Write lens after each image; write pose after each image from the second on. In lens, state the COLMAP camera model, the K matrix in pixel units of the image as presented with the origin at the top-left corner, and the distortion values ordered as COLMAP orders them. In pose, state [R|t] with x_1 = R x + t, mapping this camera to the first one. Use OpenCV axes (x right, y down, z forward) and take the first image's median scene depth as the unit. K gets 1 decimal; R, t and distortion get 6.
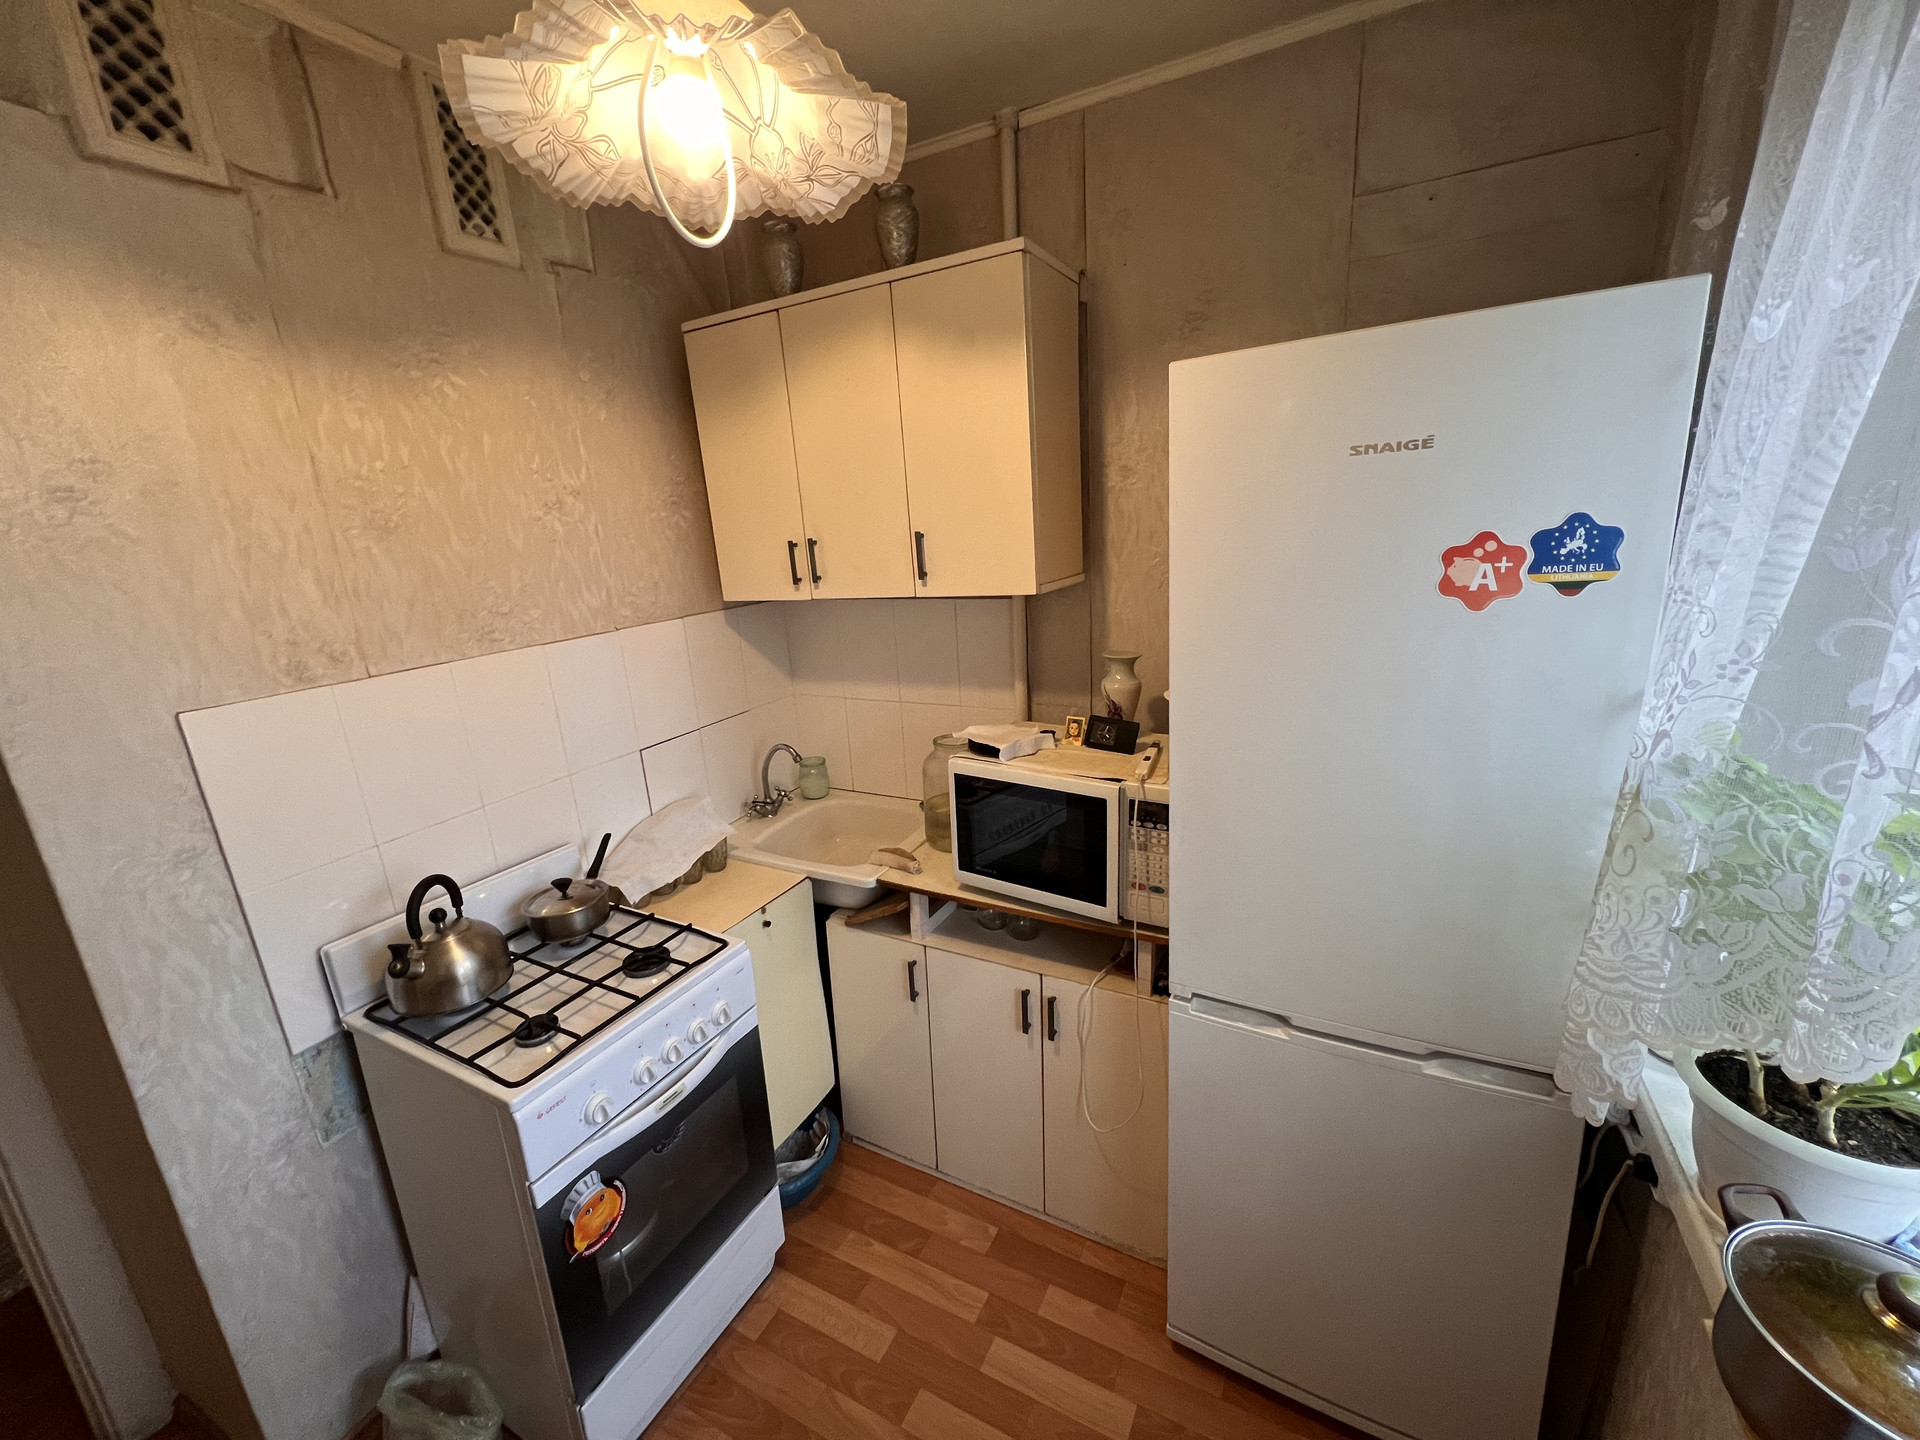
lens RADIAL K [[765.7, 0, 964.0], [0, 765.7, 720.6], [0, 0, 1]] dist [-0.004342, -0.000832]
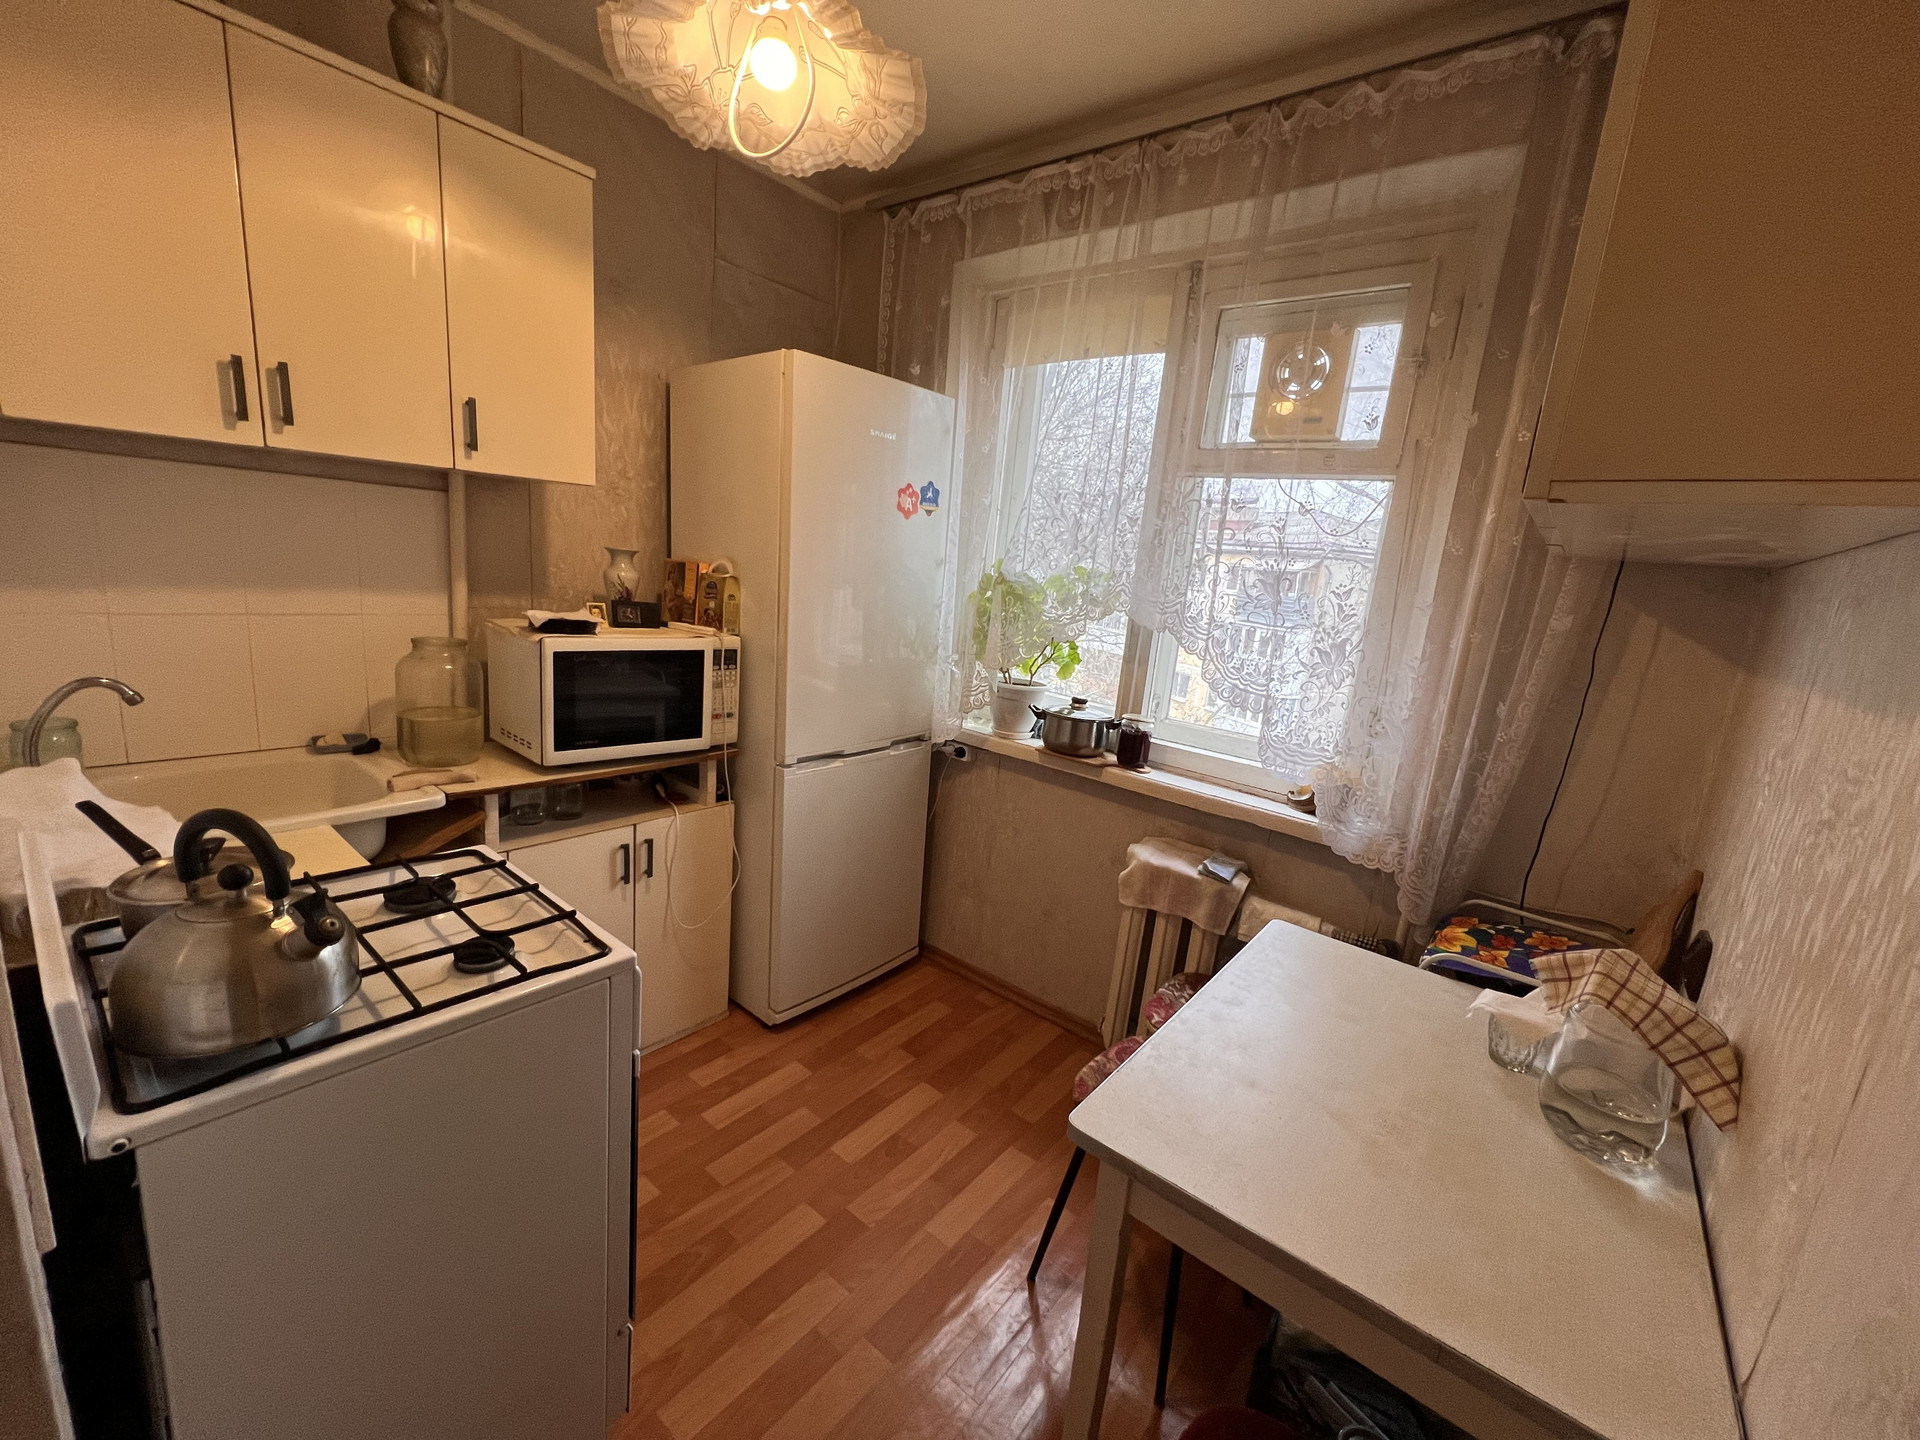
lens RADIAL K [[765.7, 0, 963.0], [0, 765.7, 723.3], [0, 0, 1]] dist [-0.004342, -0.000832]
pose [[0.186776, -0.134788, 0.973112, -1.028186], [0.144410, 0.983550, 0.108517, 0.147337], [-0.971731, 0.120258, 0.203169, 0.308698]]
